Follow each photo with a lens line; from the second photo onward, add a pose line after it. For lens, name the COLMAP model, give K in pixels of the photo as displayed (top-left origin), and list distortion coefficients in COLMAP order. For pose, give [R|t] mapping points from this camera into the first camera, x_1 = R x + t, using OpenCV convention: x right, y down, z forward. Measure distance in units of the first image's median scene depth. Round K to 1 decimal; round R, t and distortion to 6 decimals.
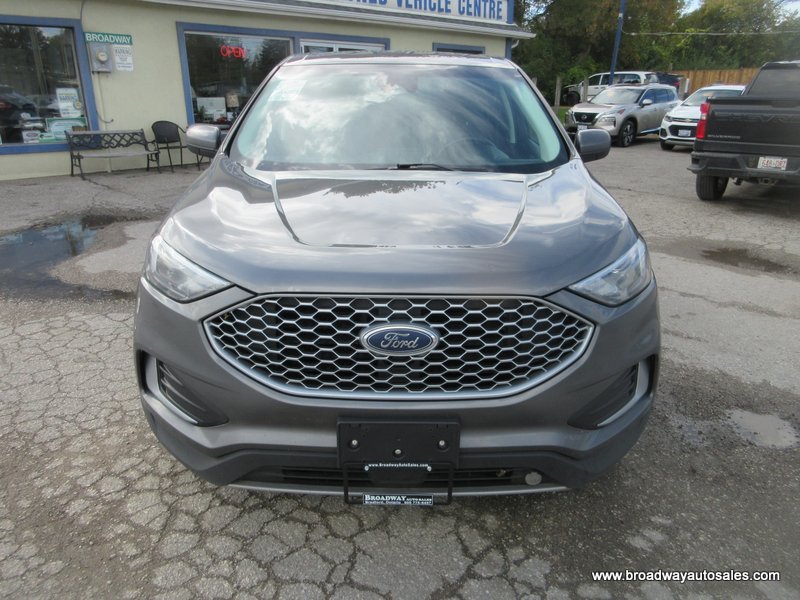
lens RADIAL K [[611.0, 0, 400.0], [0, 611.0, 300.0], [0, 0, 1]] dist [0.010463, 0.000305]
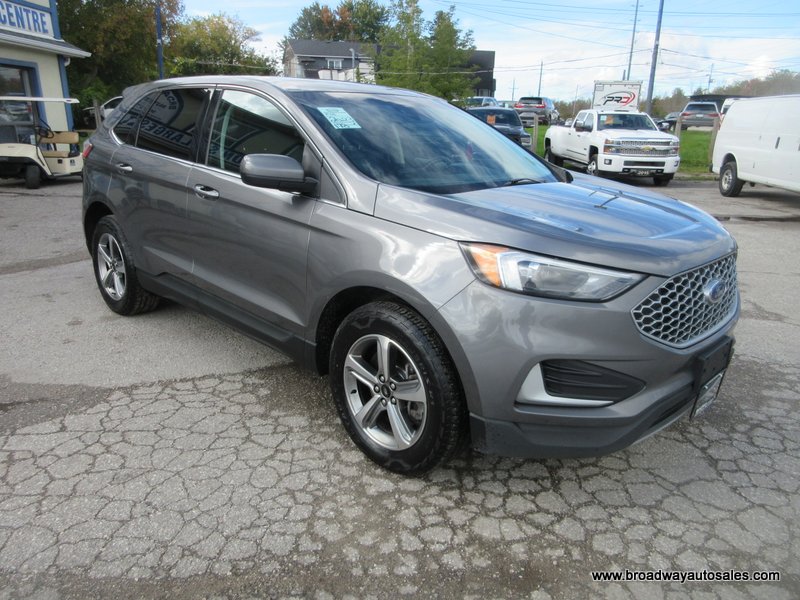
lens RADIAL K [[611.0, 0, 400.0], [0, 611.0, 300.0], [0, 0, 1]] dist [0.010463, 0.000305]
pose [[0.701435, -0.198587, 0.684509, -1.076923], [0.221661, 0.973554, 0.055302, -0.112716], [-0.677389, 0.112938, 0.726904, 0.313743]]
